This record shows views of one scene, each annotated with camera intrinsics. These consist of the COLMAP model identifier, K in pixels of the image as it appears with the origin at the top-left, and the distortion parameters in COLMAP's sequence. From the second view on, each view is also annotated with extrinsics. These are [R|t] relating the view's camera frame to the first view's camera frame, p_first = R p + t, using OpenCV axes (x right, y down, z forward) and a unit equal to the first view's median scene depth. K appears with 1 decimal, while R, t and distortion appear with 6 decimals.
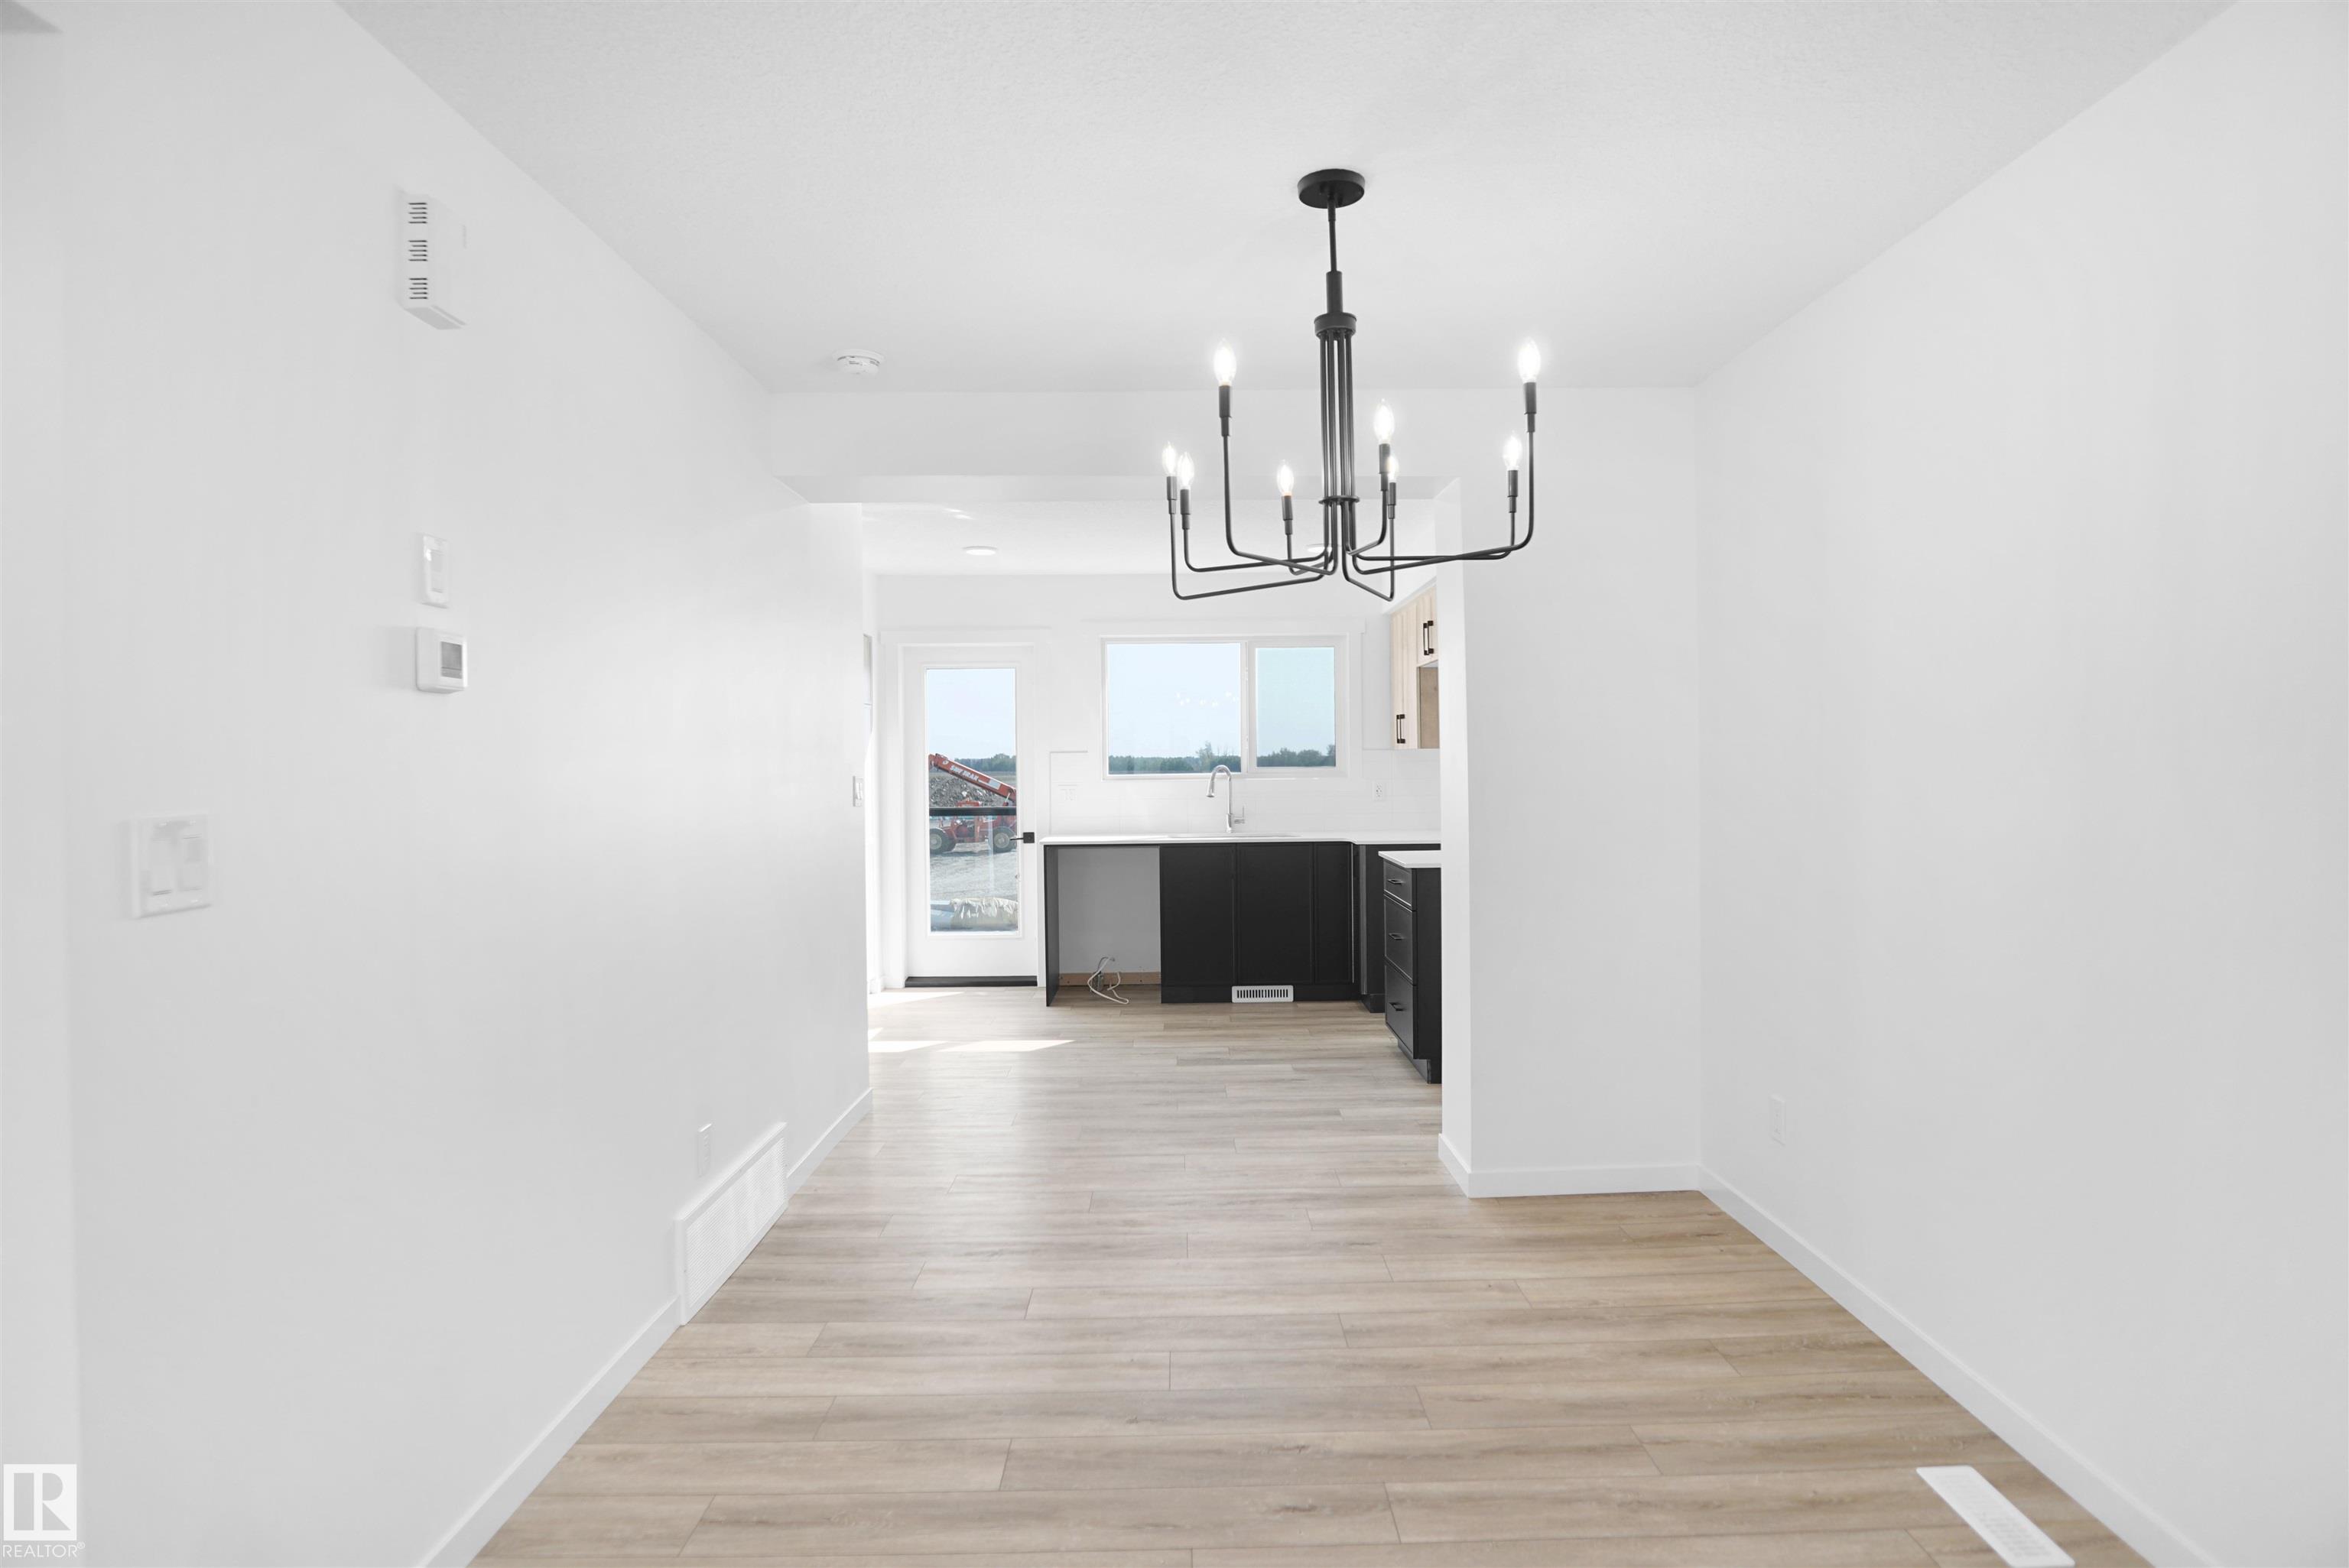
lens RADIAL K [[1271.9, 0, 1176.6], [0, 1271.9, 772.1], [0, 0, 1]] dist [-0.030238, 0.006206]
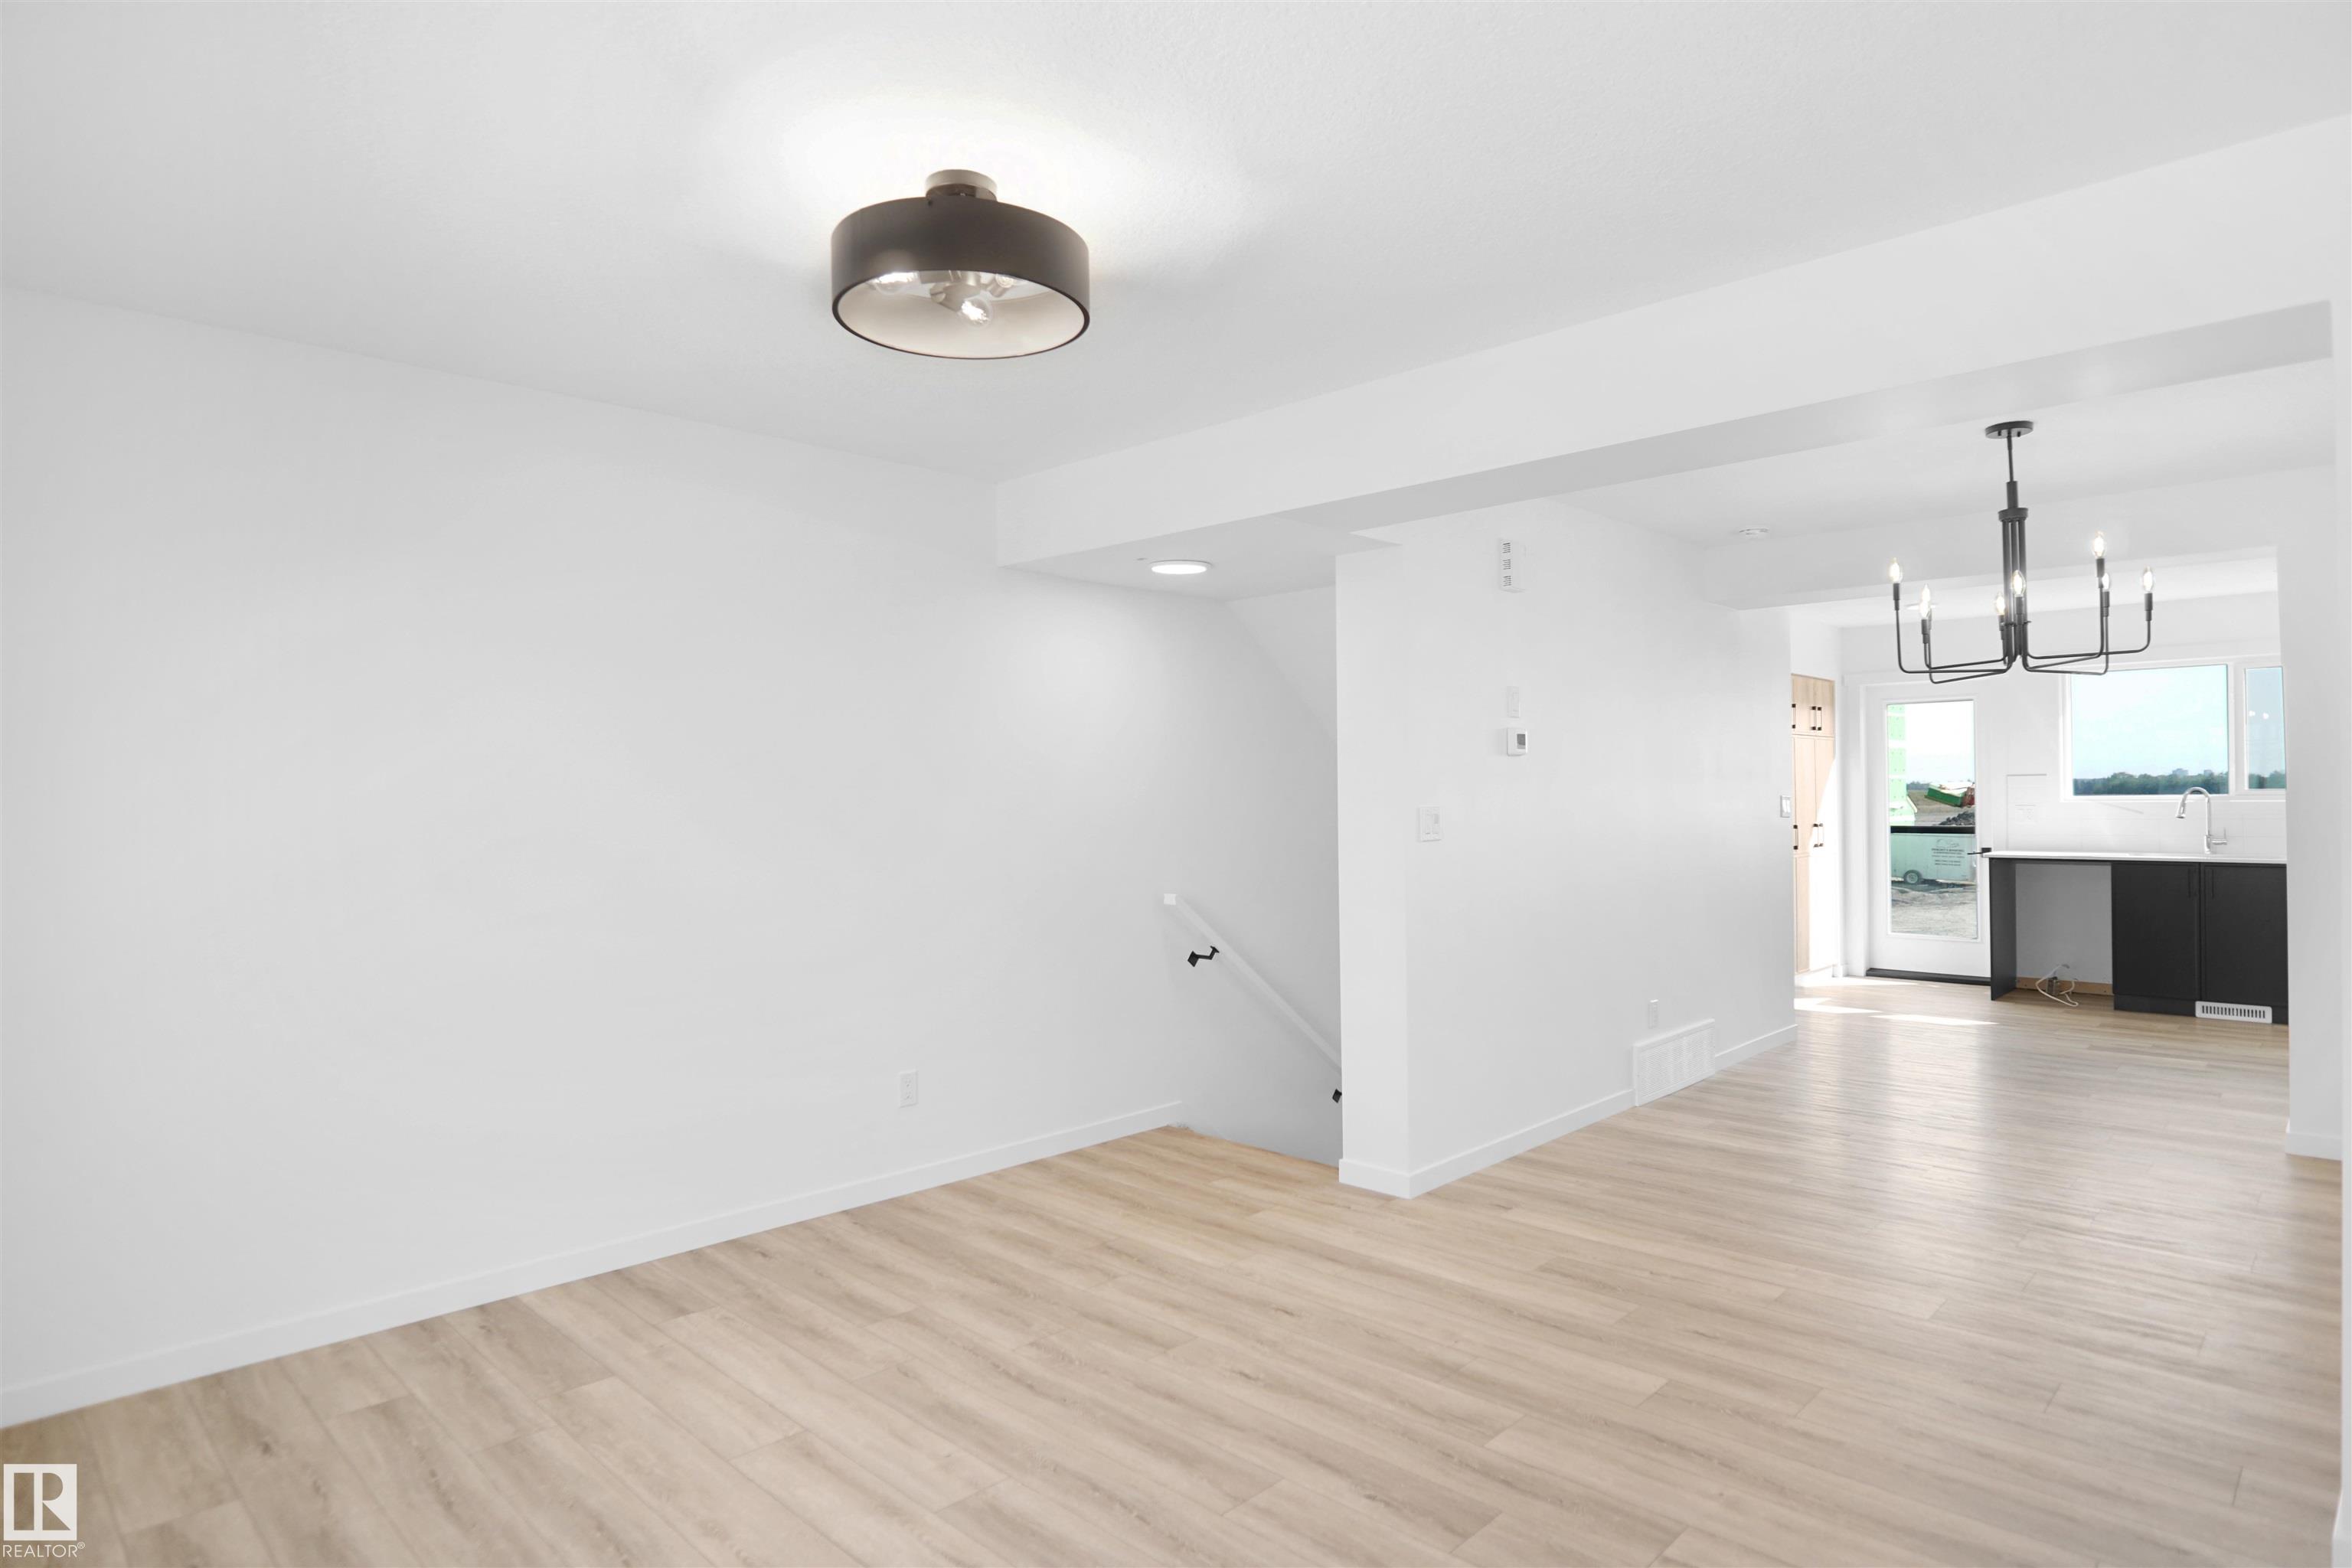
lens RADIAL K [[1273.6, 0, 1179.1], [0, 1273.6, 791.7], [0, 0, 1]] dist [-0.030238, 0.006206]
pose [[0.708913, 0.001244, -0.705295, 0.200408], [-0.002516, 0.999997, -0.000765, 0.001417], [0.705292, 0.002317, 0.708913, -0.351939]]
